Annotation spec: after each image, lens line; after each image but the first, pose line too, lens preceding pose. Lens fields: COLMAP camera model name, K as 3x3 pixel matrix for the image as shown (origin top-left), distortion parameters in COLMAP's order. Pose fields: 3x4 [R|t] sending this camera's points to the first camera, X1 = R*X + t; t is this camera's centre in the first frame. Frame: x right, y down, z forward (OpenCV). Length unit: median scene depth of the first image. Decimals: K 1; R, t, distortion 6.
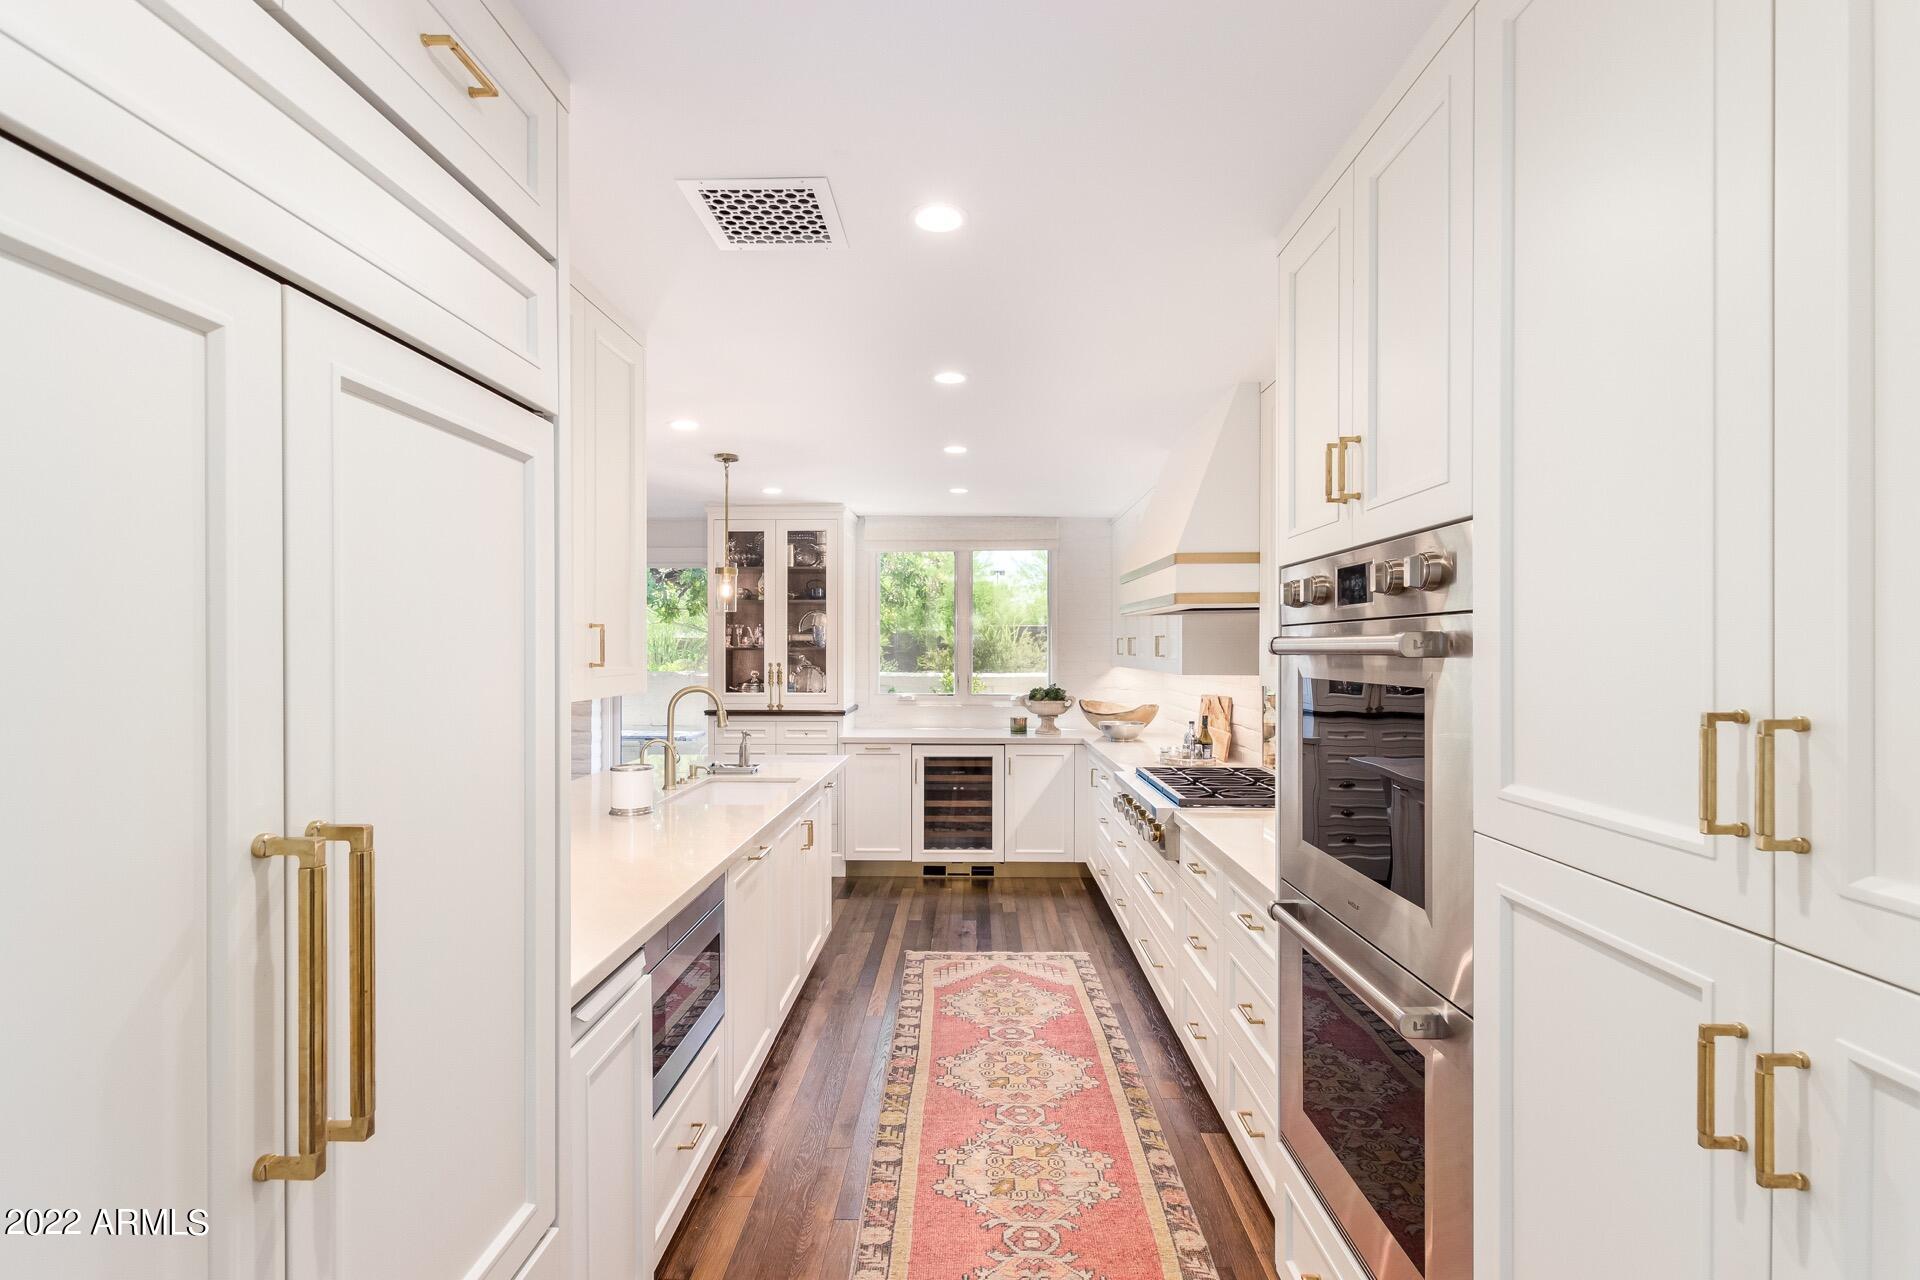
lens RADIAL K [[881.5, 0, 955.9], [0, 881.5, 642.1], [0, 0, 1]] dist [-0.003262, 0.000142]
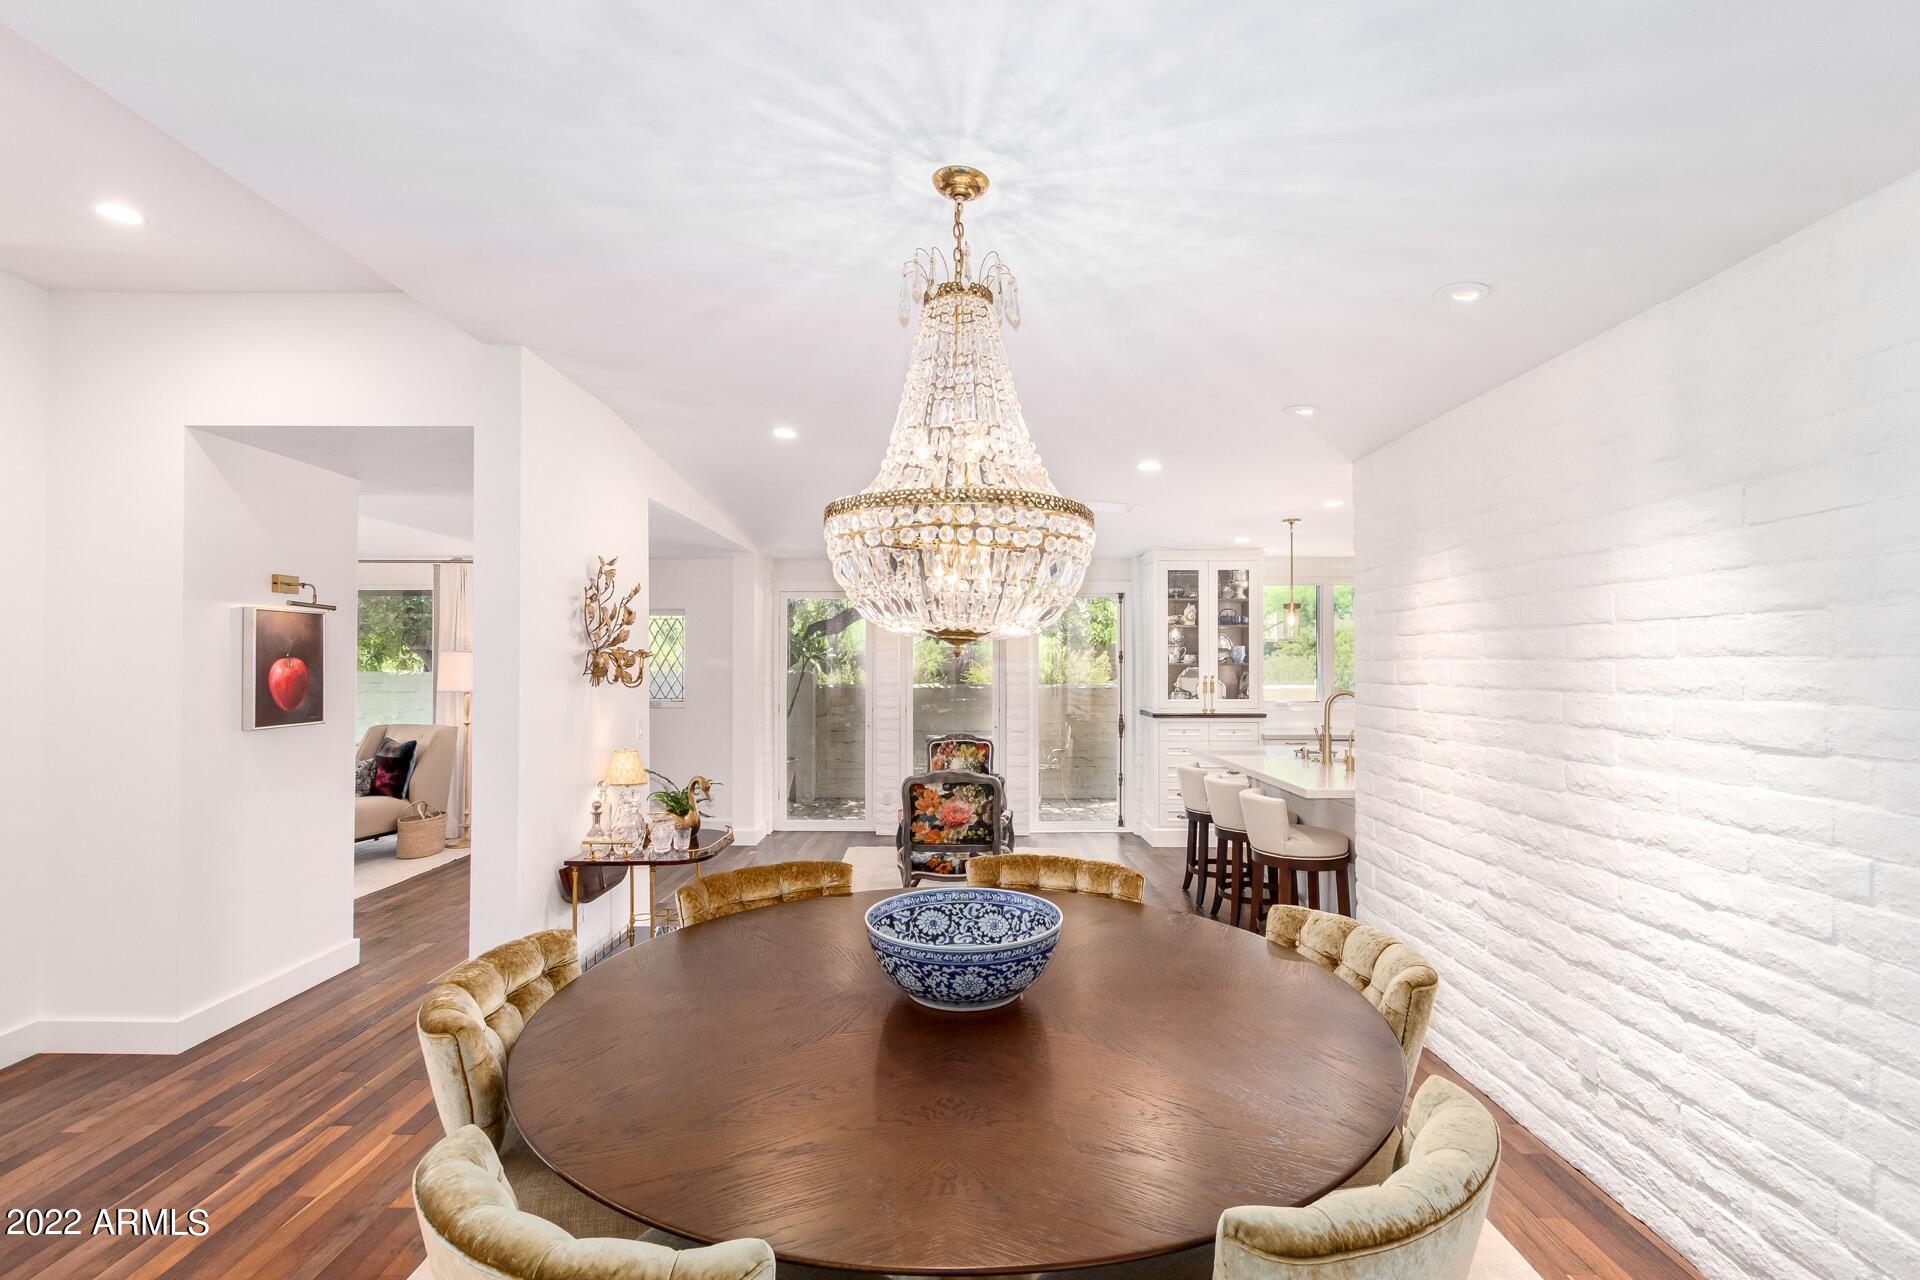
lens RADIAL K [[872.1, 0, 960.5], [0, 872.1, 650.1], [0, 0, 1]] dist [0.002053, -0.000659]
pose [[0.999488, -0.001826, 0.031931, -0.614287], [0.002133, 0.999952, -0.009585, -0.001515], [-0.031912, 0.009648, 0.999444, -0.232105]]
